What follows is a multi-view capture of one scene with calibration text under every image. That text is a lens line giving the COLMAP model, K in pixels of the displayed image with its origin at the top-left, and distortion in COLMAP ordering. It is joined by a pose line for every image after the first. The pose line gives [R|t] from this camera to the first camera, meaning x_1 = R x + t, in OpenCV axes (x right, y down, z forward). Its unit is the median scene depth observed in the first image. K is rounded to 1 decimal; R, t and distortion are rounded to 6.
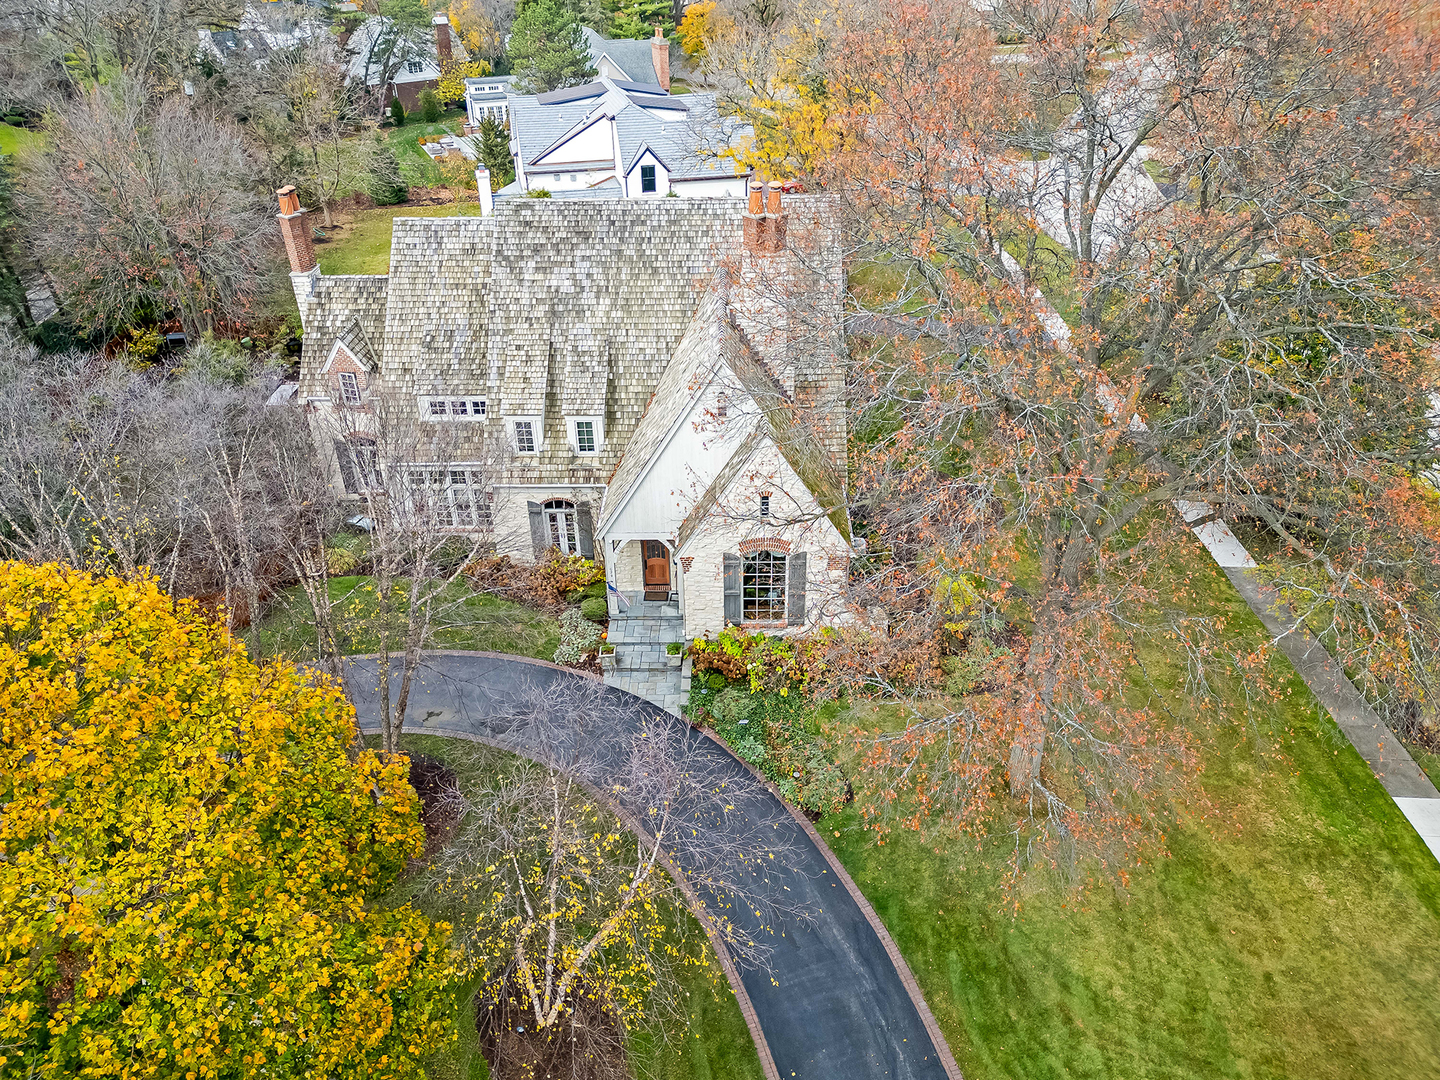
lens RADIAL K [[1007.0, 0, 720.0], [0, 1007.0, 540.0], [0, 0, 1]] dist [0.087792, -0.132514]
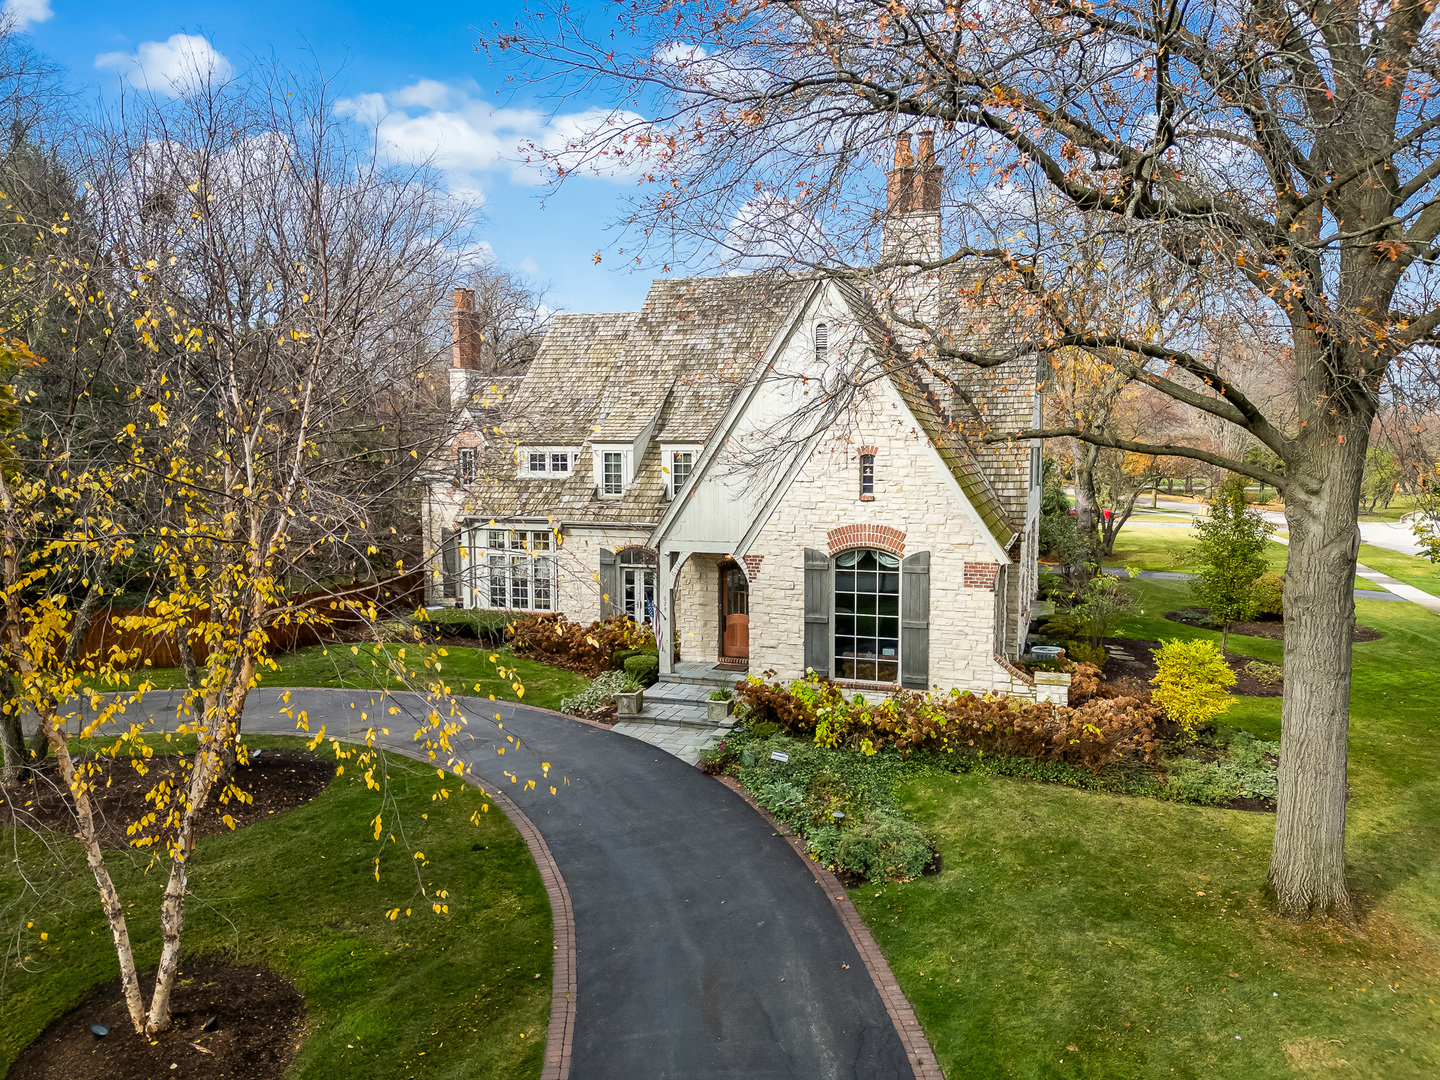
lens RADIAL K [[1007.0, 0, 720.0], [0, 1007.0, 540.0], [0, 0, 1]] dist [0.087792, -0.132514]
pose [[0.949384, 0.039226, -0.311658, 0.149344], [-0.174767, 0.890389, -0.420314, 0.282972], [0.261010, 0.453507, 0.852177, 0.371054]]
